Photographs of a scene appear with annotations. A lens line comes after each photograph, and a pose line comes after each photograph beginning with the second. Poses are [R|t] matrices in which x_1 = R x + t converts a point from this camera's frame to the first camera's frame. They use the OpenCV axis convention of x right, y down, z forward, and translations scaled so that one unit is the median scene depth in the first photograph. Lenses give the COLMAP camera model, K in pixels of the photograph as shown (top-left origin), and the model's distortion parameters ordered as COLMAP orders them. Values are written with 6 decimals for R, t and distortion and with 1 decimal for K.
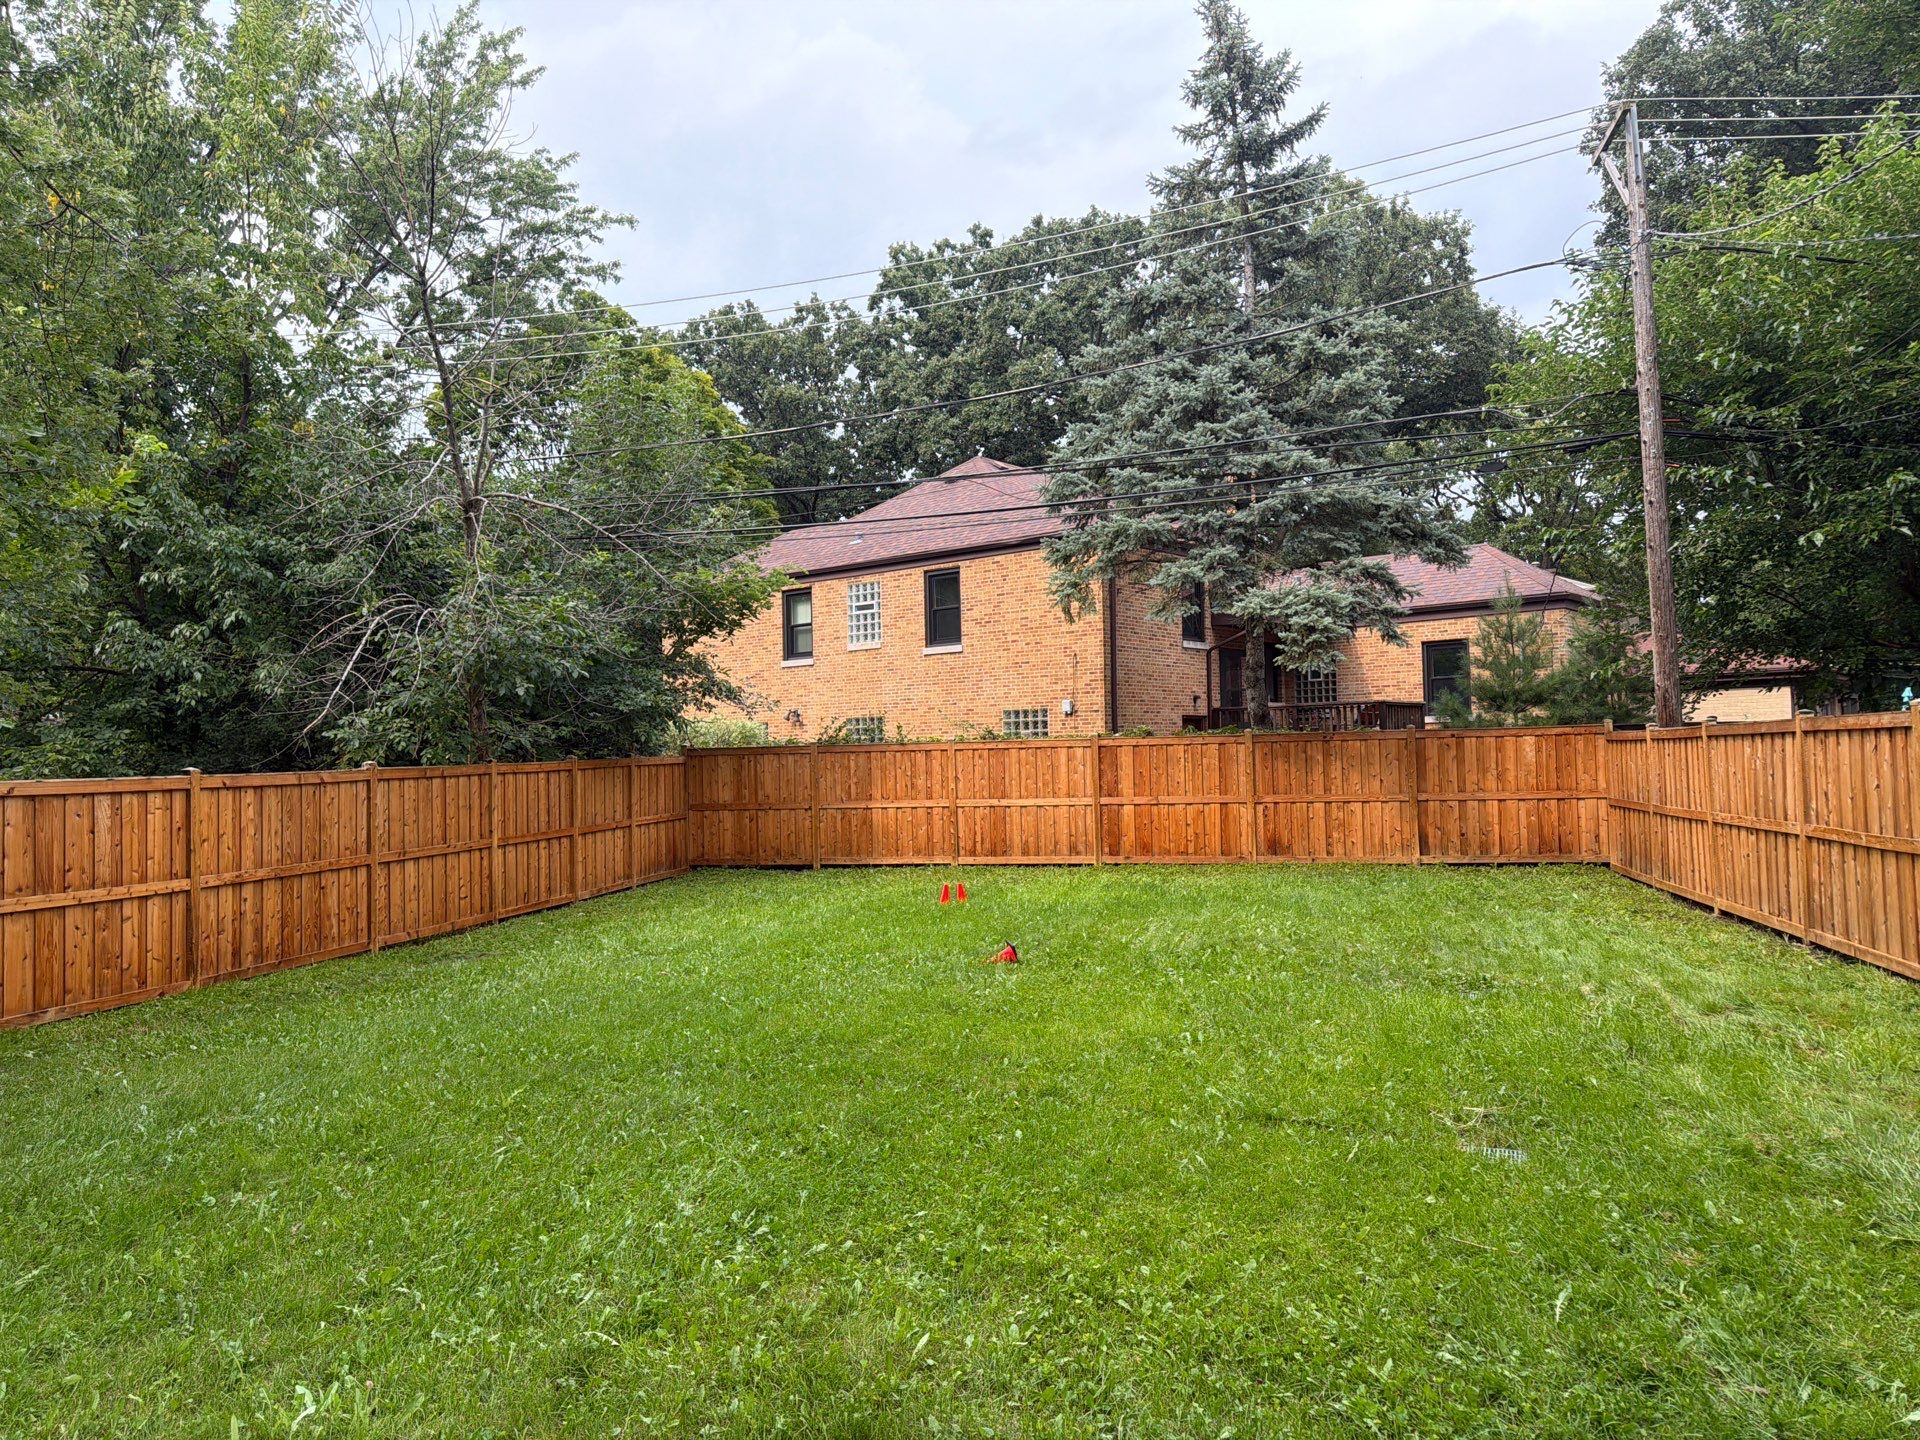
lens RADIAL K [[1332.9, 0, 967.3], [0, 1332.9, 691.0], [0, 0, 1]] dist [0.068616, -0.091657]
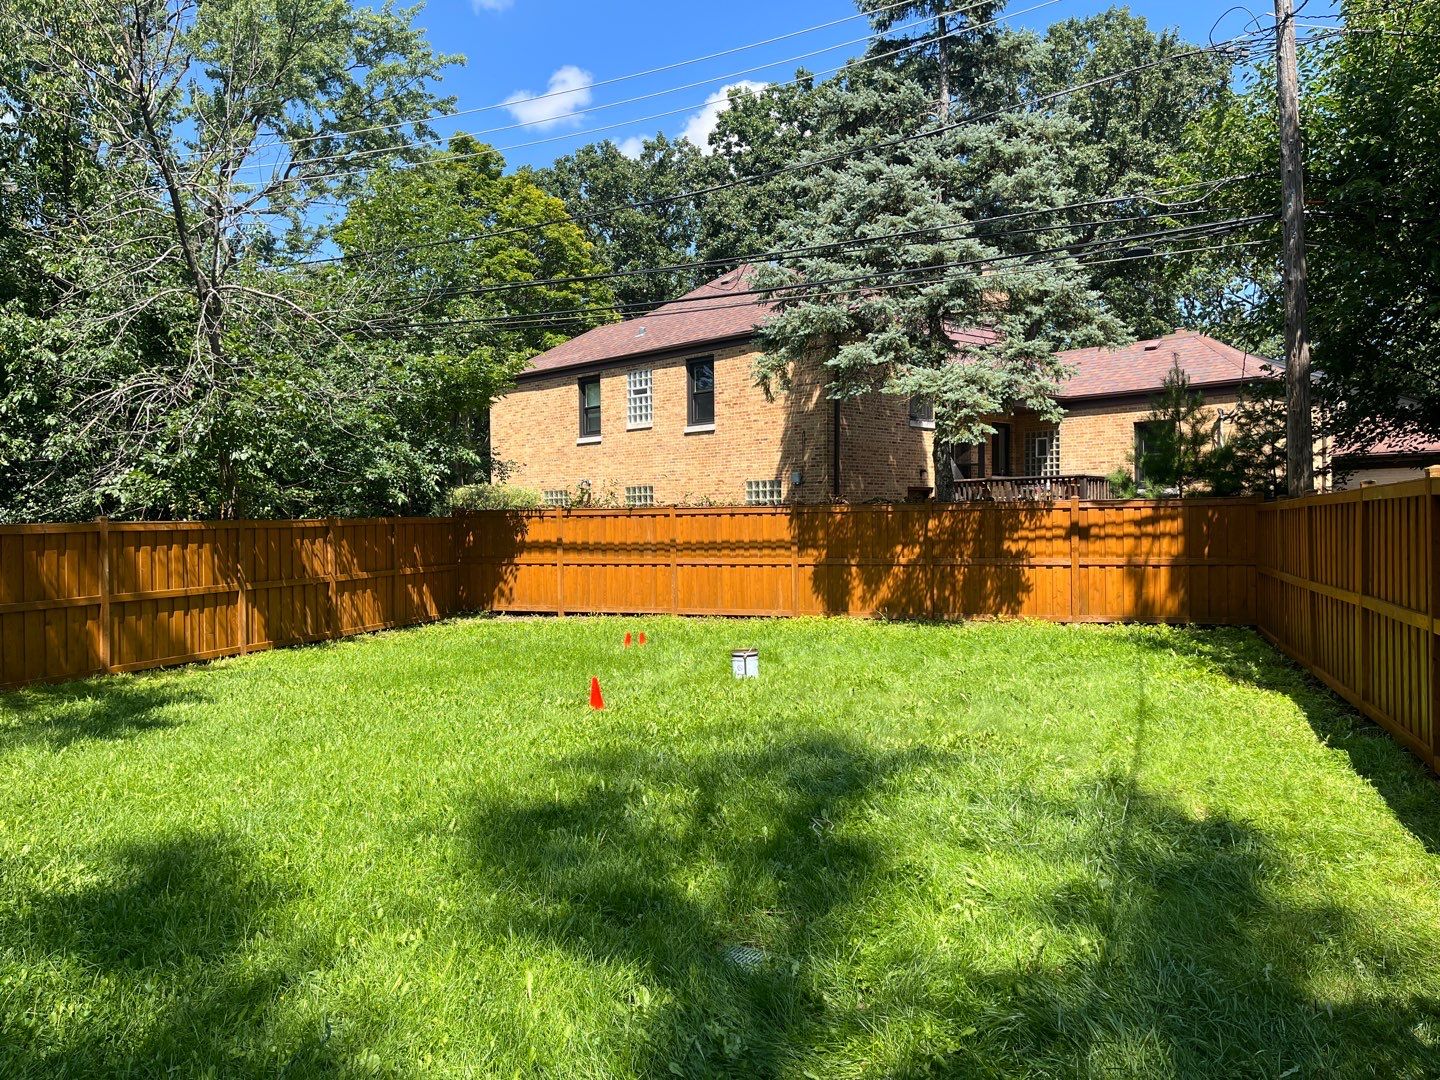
lens RADIAL K [[1087.5, 0, 722.1], [0, 1087.5, 534.3], [0, 0, 1]] dist [0.017049, -0.008186]
pose [[0.995078, 0.011980, -0.098373, 0.112838], [-0.006158, 0.998223, 0.059270, 0.005951], [0.098908, -0.058372, 0.993383, 0.071415]]
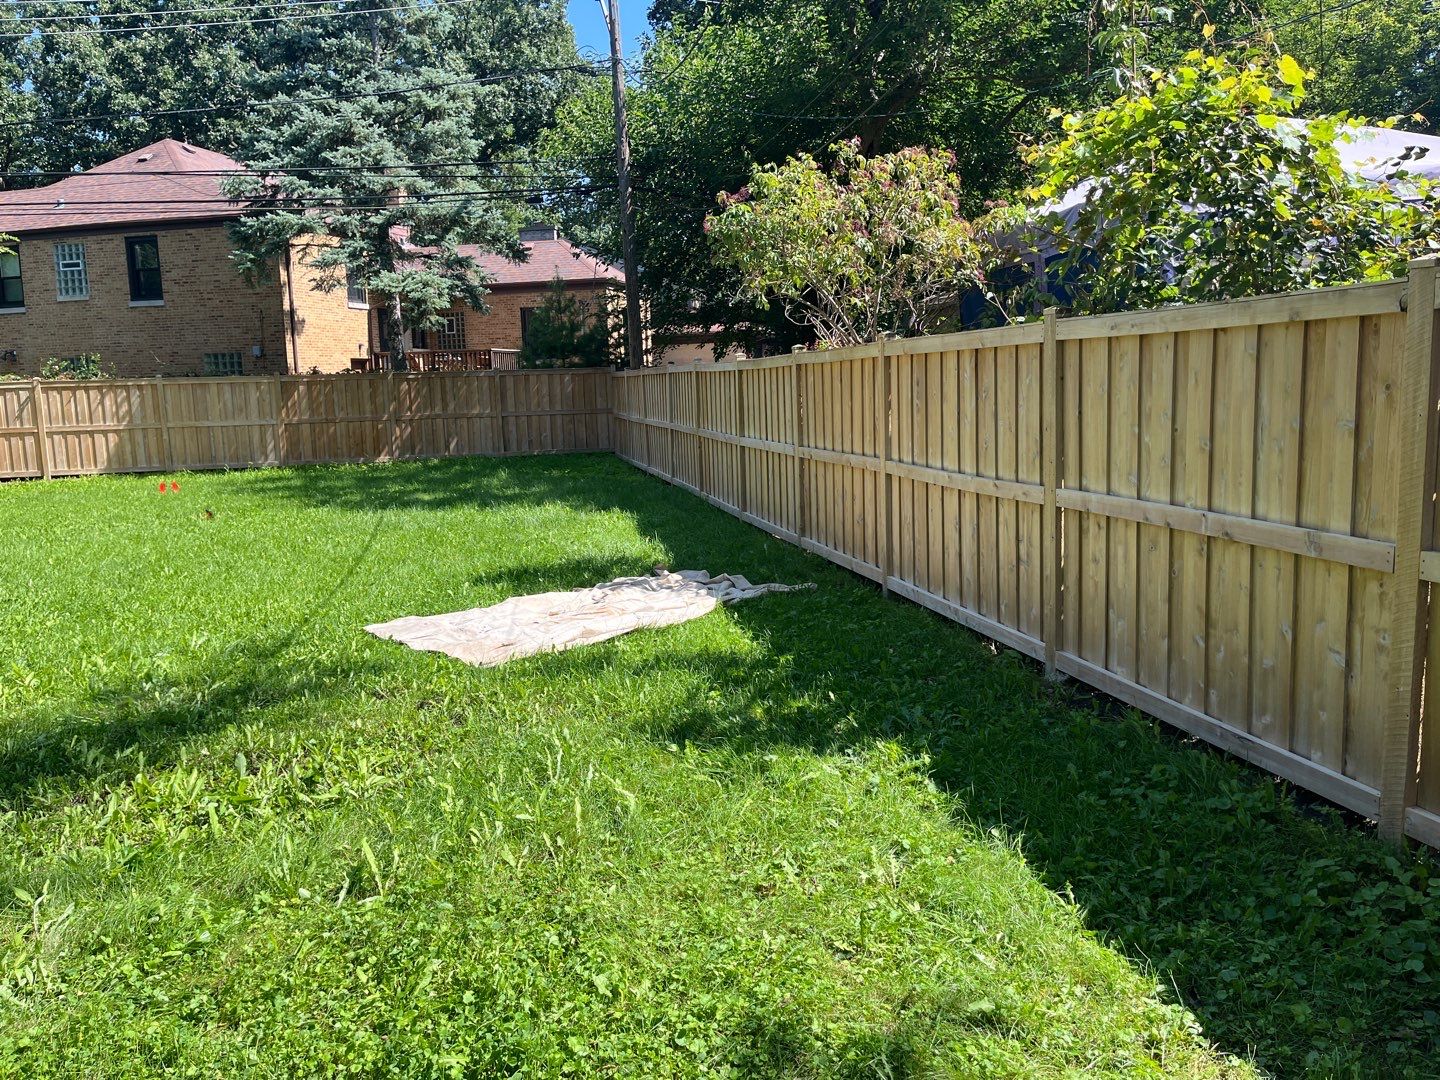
lens RADIAL K [[1087.5, 0, 722.7], [0, 1087.5, 544.7], [0, 0, 1]] dist [0.017049, -0.008186]
pose [[0.896237, -0.068669, 0.438228, 0.000892], [-0.013792, 0.983153, 0.182265, -0.003323], [-0.443361, -0.169397, 0.880191, -0.223386]]
